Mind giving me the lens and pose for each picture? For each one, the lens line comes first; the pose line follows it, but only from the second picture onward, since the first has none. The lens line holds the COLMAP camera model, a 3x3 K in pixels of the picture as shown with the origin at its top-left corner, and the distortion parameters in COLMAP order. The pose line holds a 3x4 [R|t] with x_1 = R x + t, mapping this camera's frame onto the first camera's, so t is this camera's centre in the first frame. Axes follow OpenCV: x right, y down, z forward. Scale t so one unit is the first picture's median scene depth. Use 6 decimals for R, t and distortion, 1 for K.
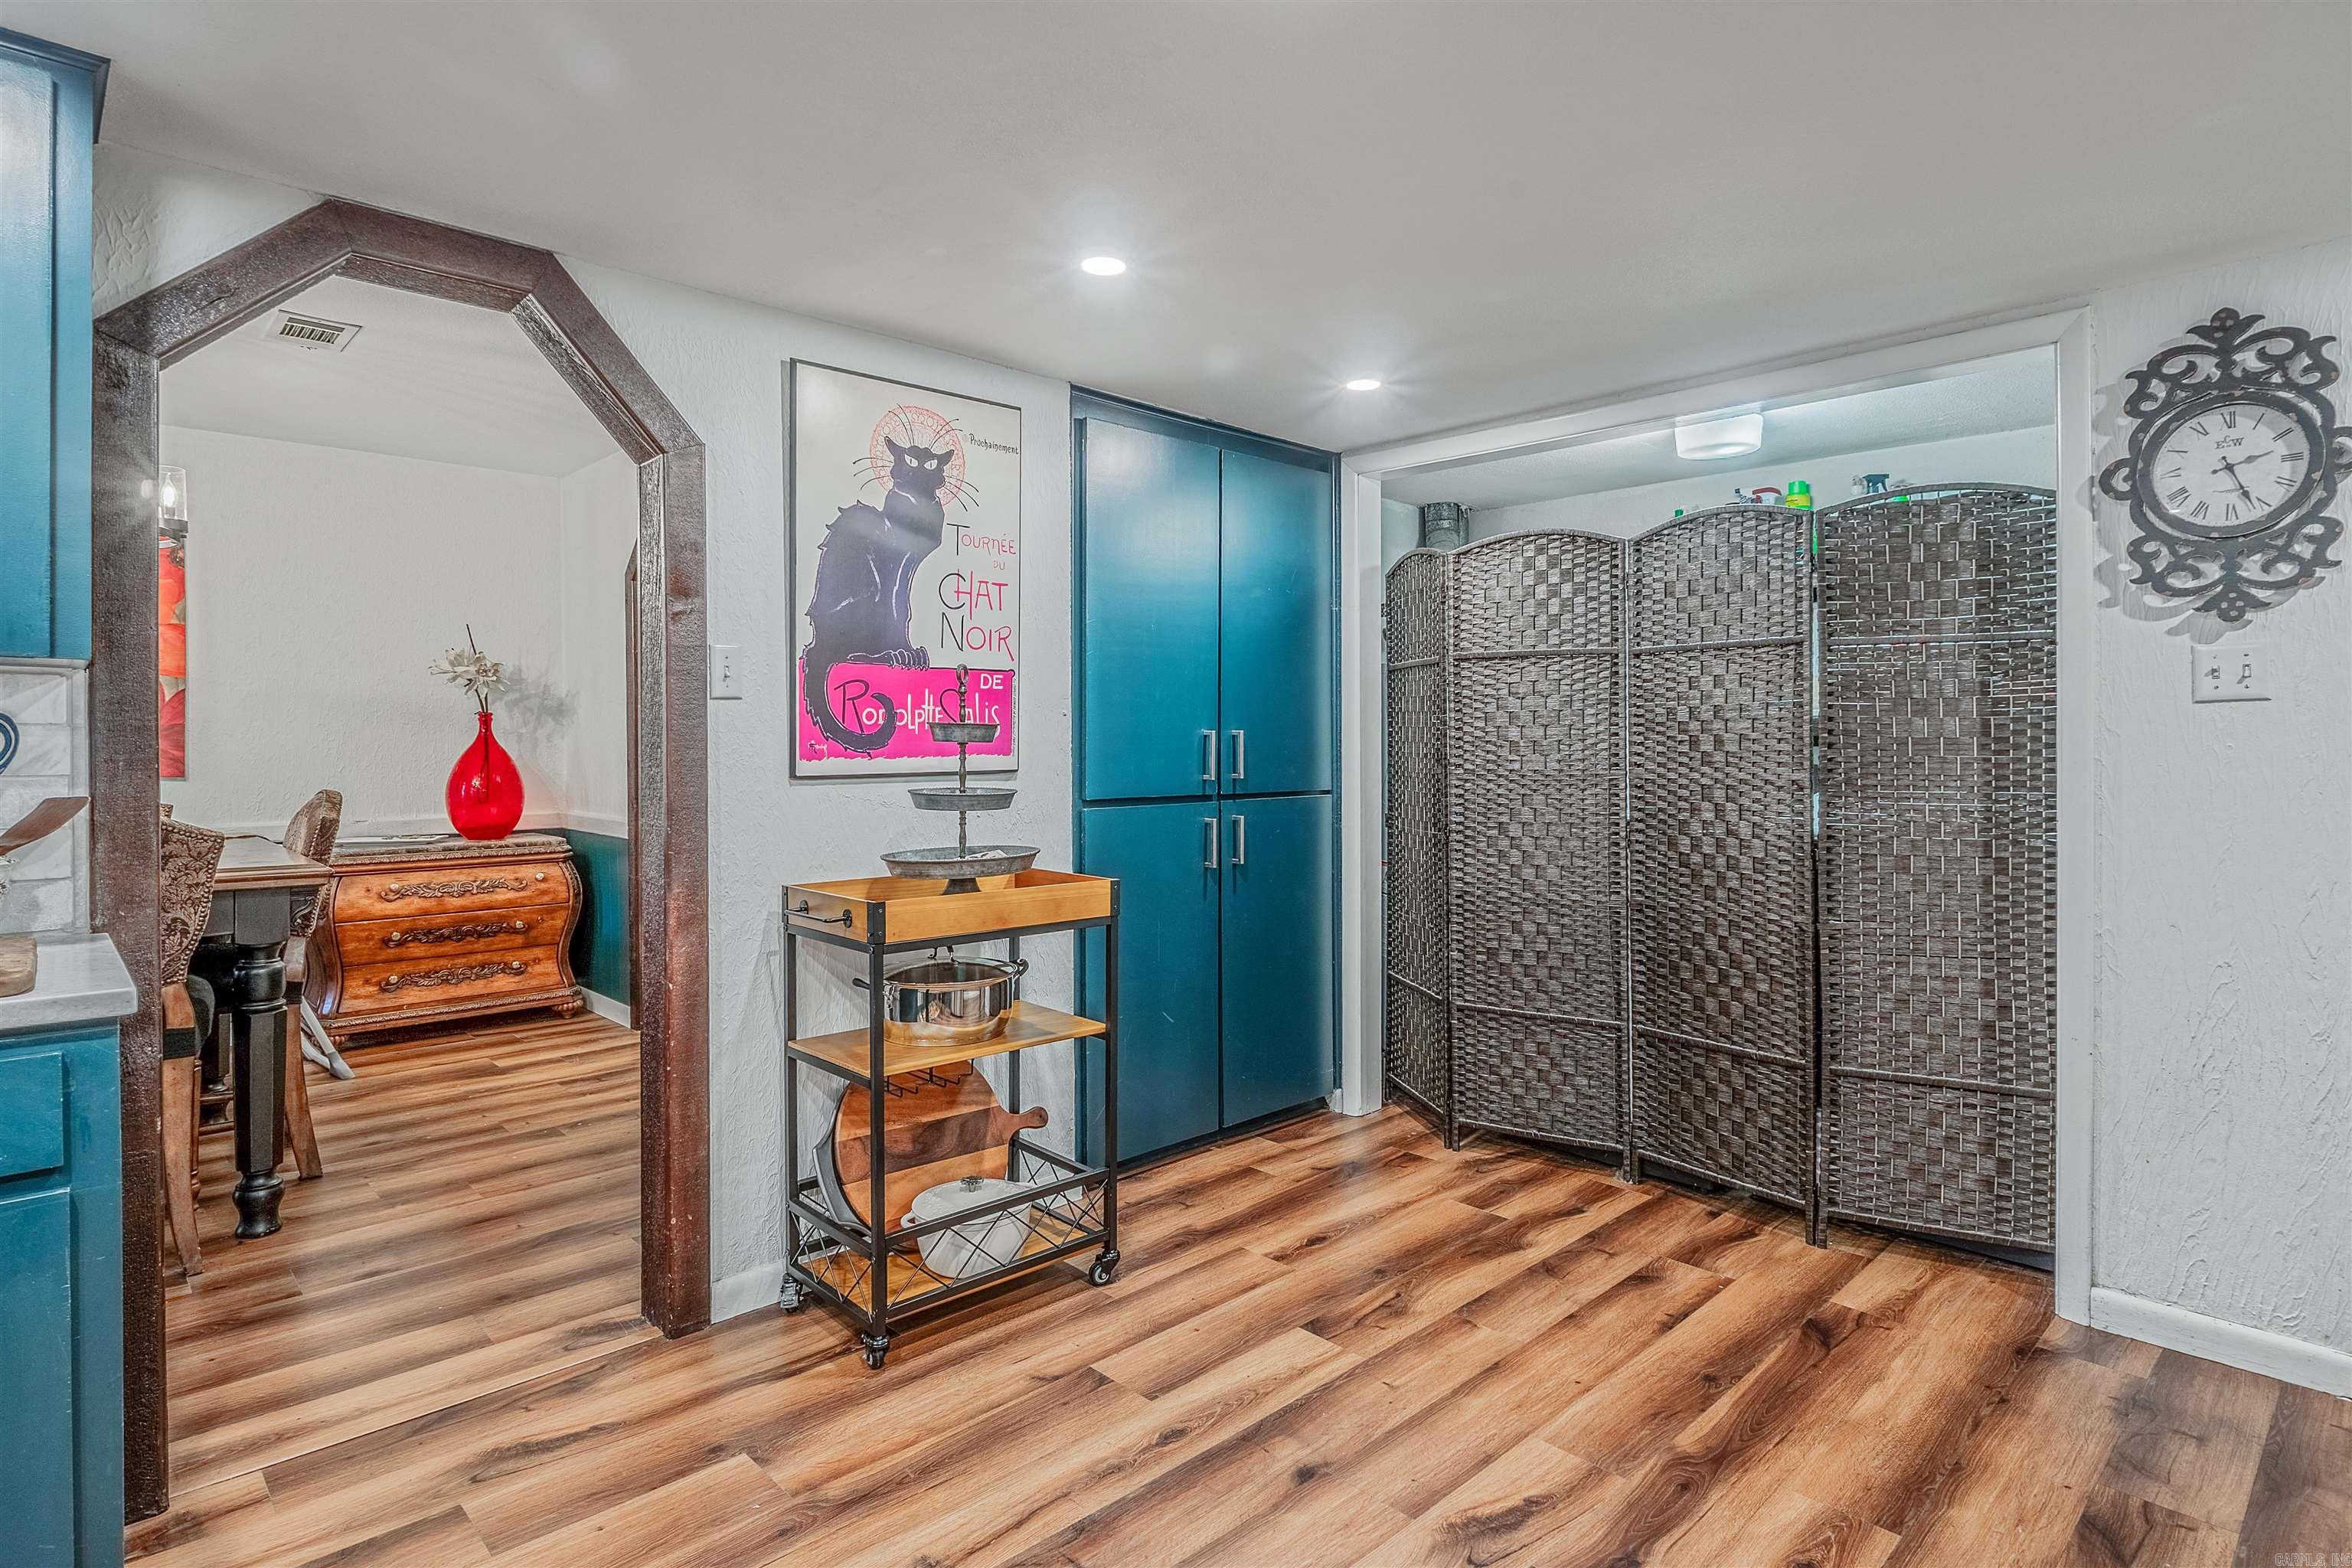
lens RADIAL K [[1226.4, 0, 1170.2], [0, 1226.4, 749.9], [0, 0, 1]] dist [-0.006243, -0.001116]
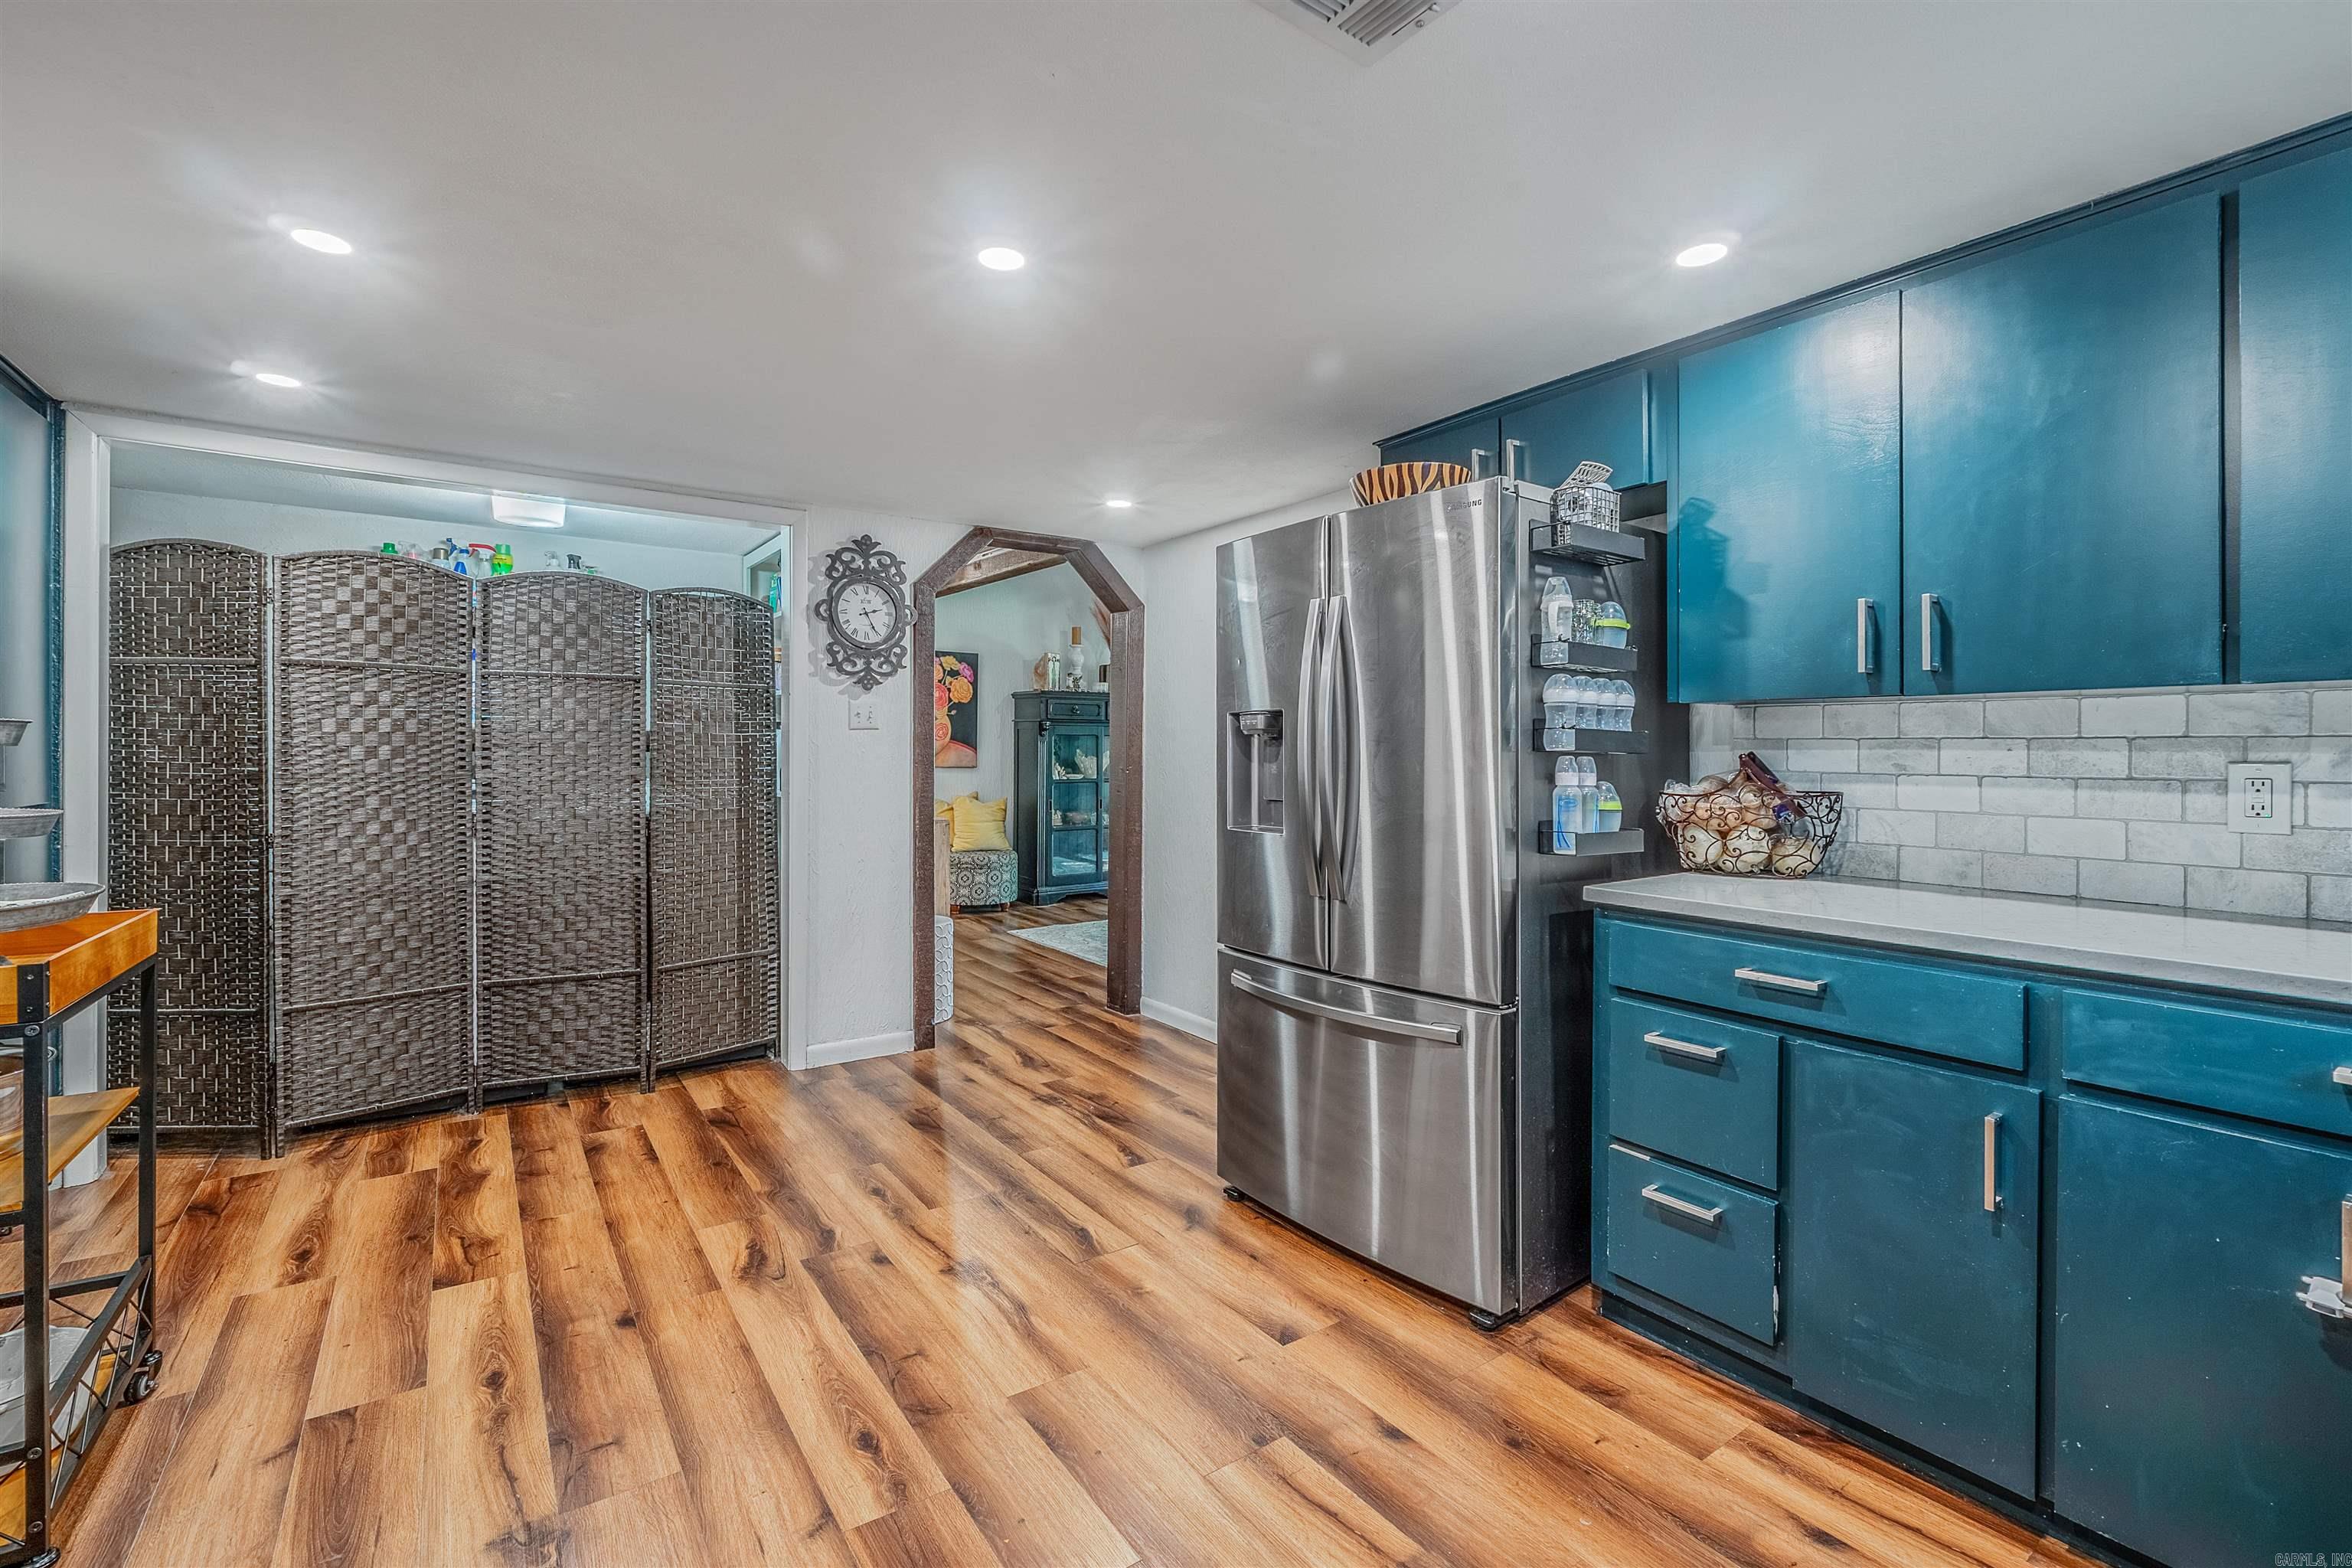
lens RADIAL K [[1038.6, 0, 1179.0], [0, 1038.6, 755.7], [0, 0, 1]] dist [-0.008223, -0.000630]
pose [[0.142138, -0.001980, 0.989845, -0.676711], [0.003349, 0.999993, 0.001519, 0.002540], [-0.989841, 0.003099, 0.142144, 0.215449]]
